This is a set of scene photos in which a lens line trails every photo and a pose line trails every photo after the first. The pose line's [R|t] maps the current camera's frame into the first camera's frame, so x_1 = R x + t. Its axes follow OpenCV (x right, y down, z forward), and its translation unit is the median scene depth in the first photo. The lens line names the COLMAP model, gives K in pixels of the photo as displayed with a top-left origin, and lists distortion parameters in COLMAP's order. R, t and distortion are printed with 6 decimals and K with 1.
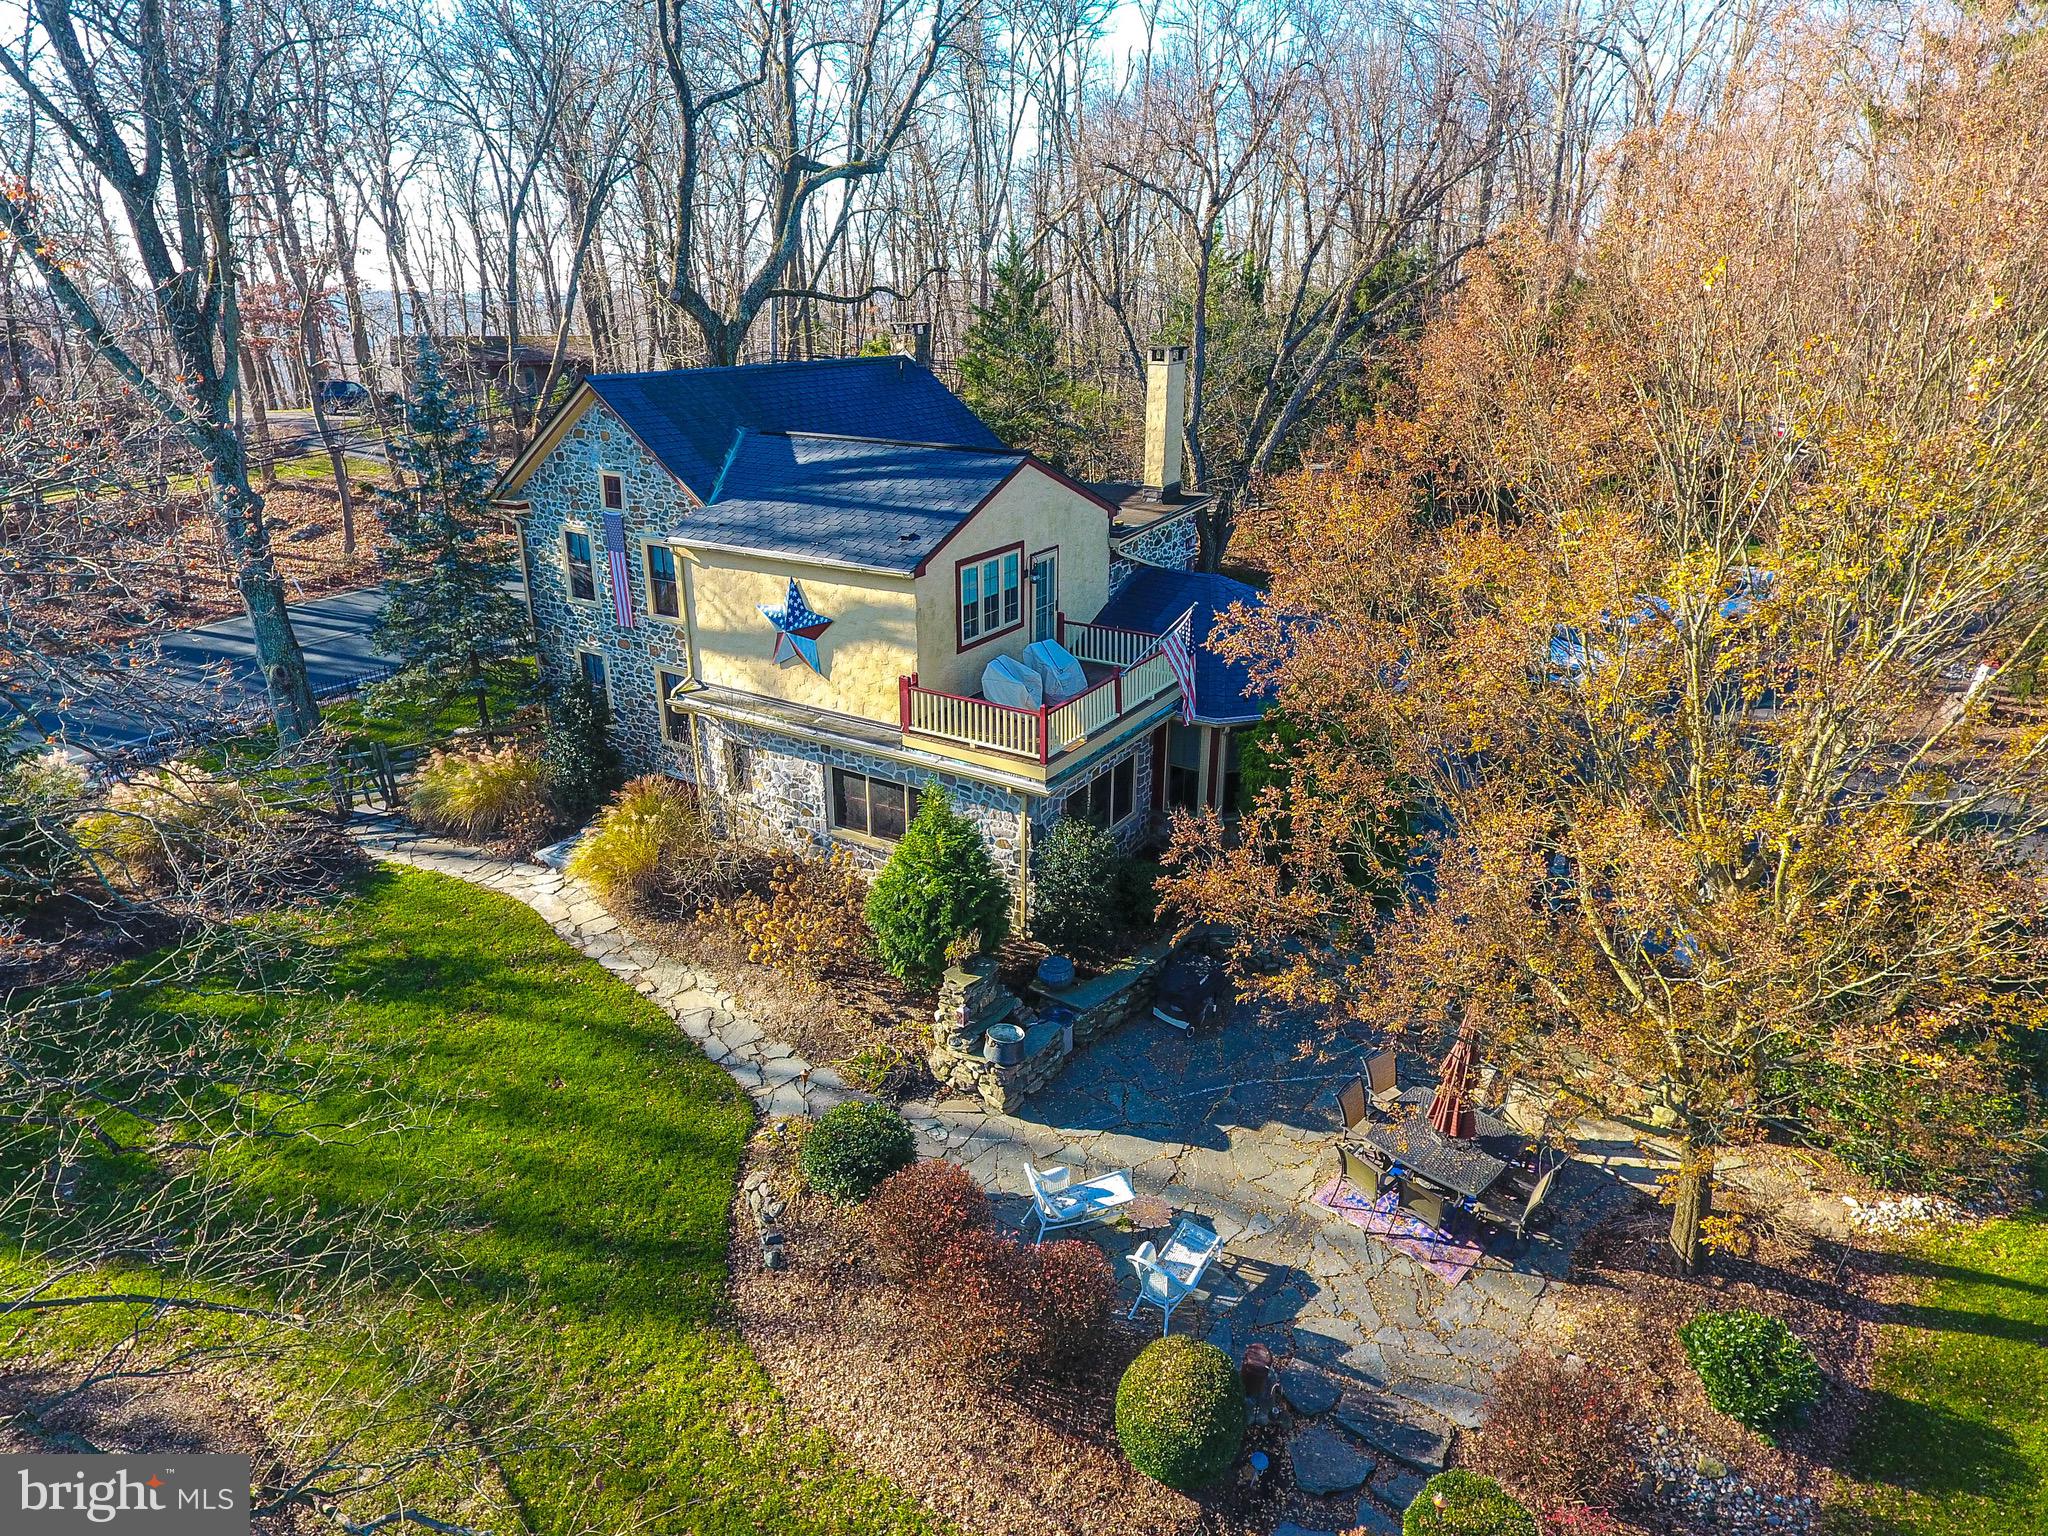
lens RADIAL K [[1188.1, 0, 1021.7], [0, 1188.1, 752.3], [0, 0, 1]] dist [-0.001472, 0.002299]
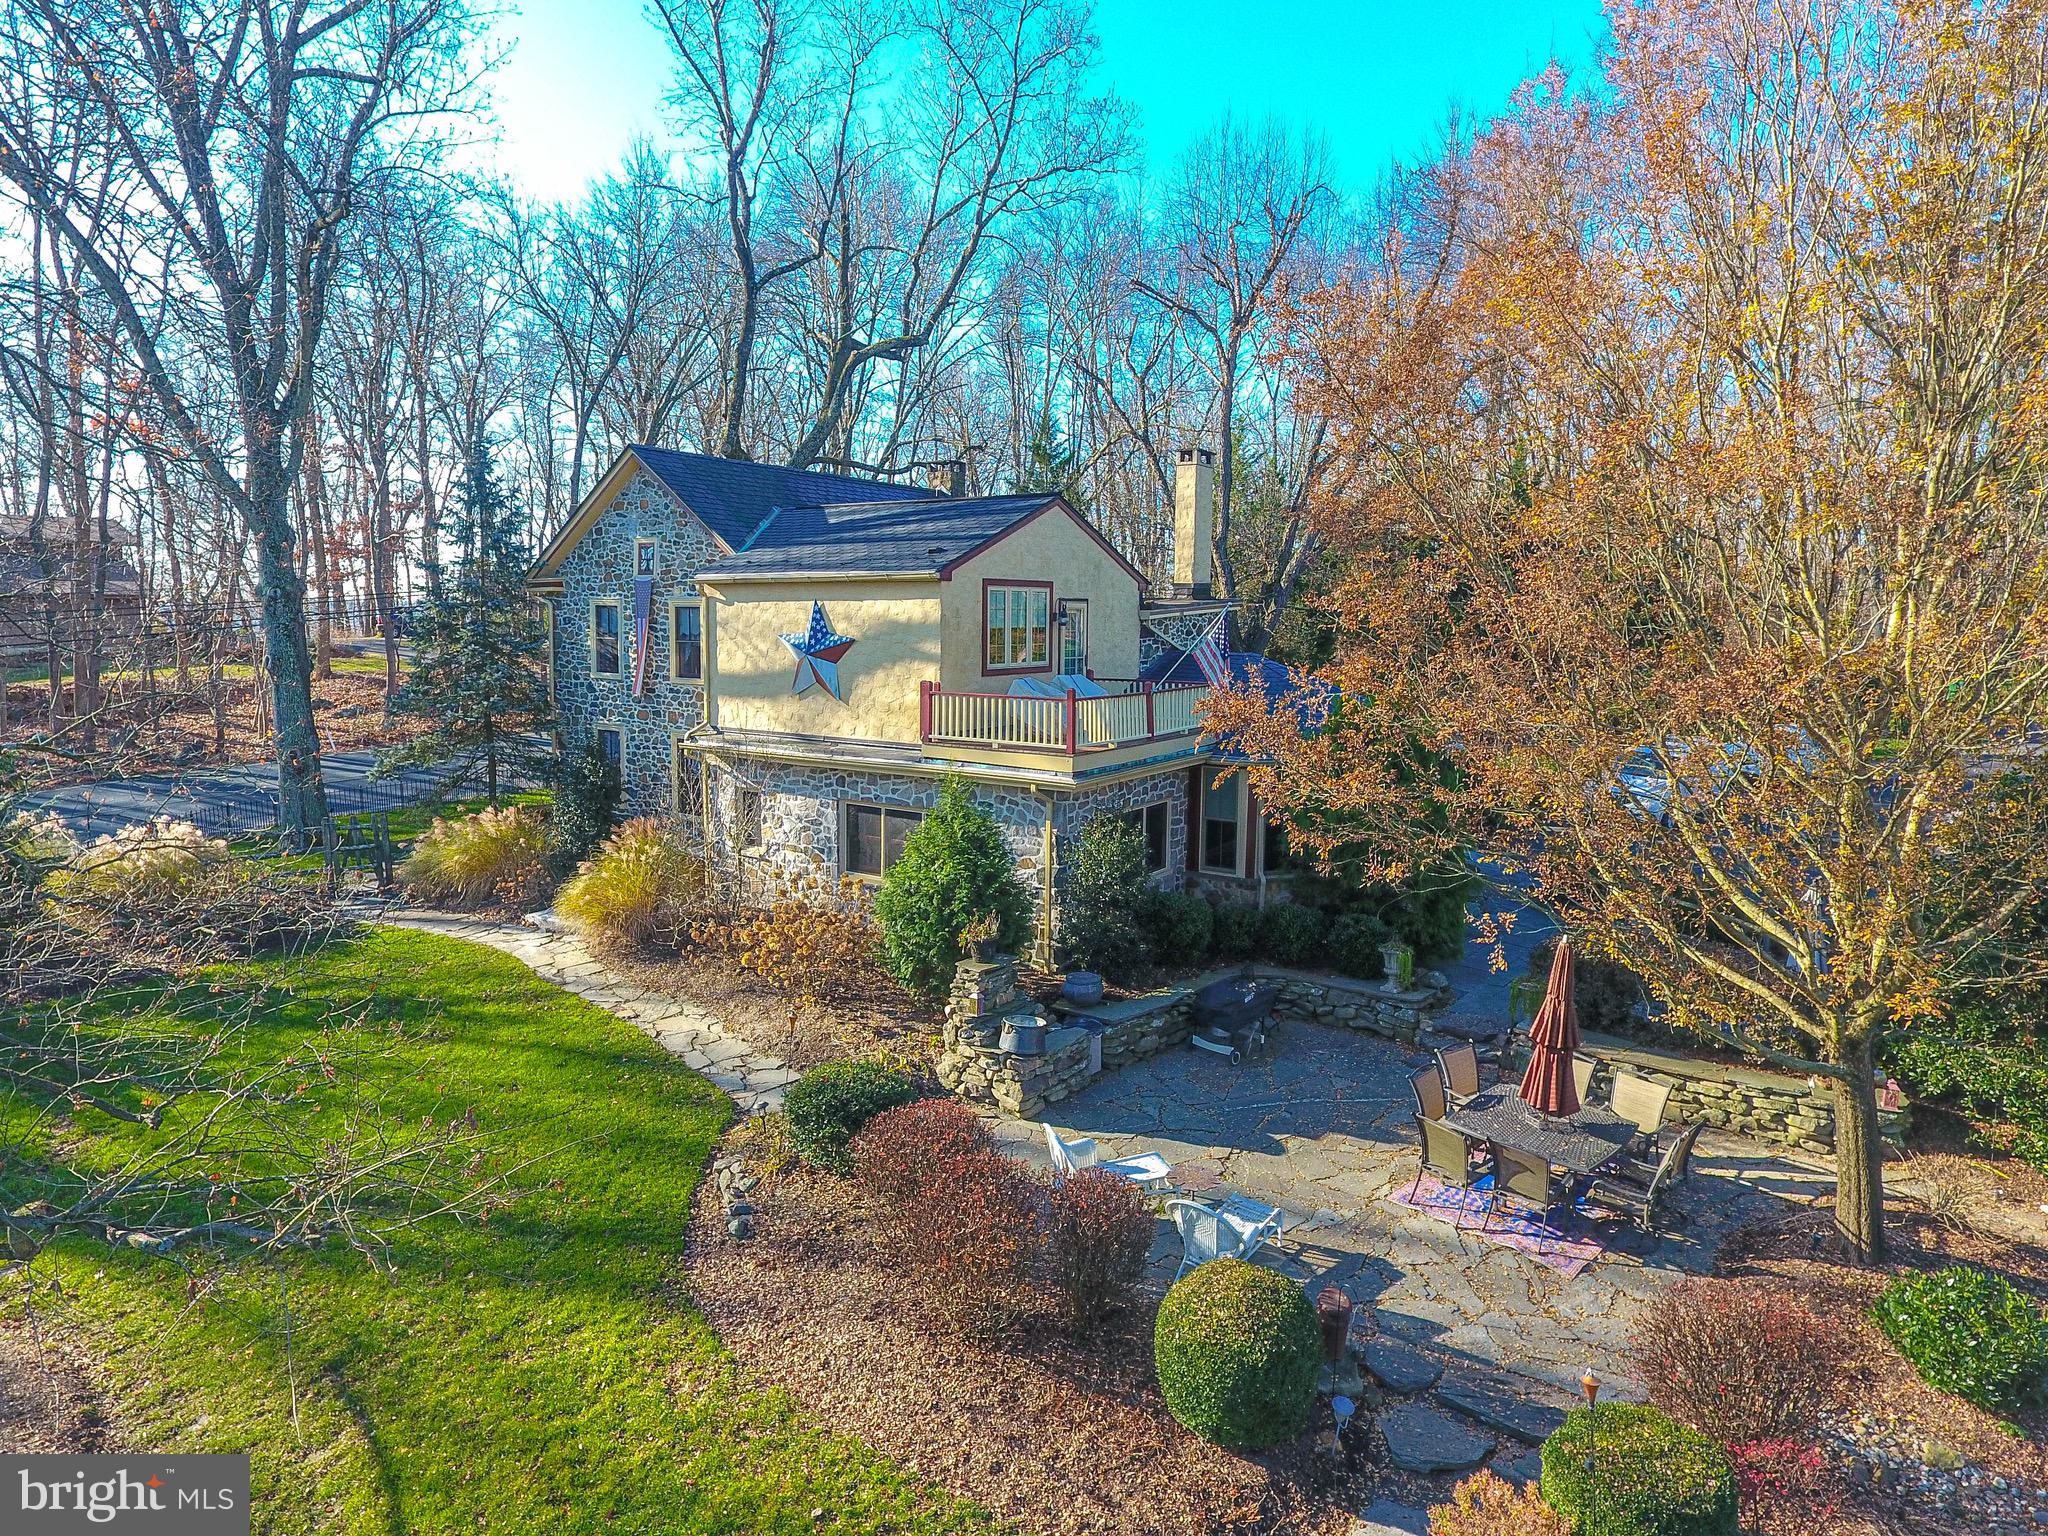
lens RADIAL K [[1188.1, 0, 1021.3], [0, 1188.1, 767.3], [0, 0, 1]] dist [-0.001472, 0.002299]
pose [[0.999544, 0.012540, -0.027466, 0.005414], [-0.019011, 0.968091, -0.249875, 0.252990], [0.023456, 0.250283, 0.967888, 0.095365]]
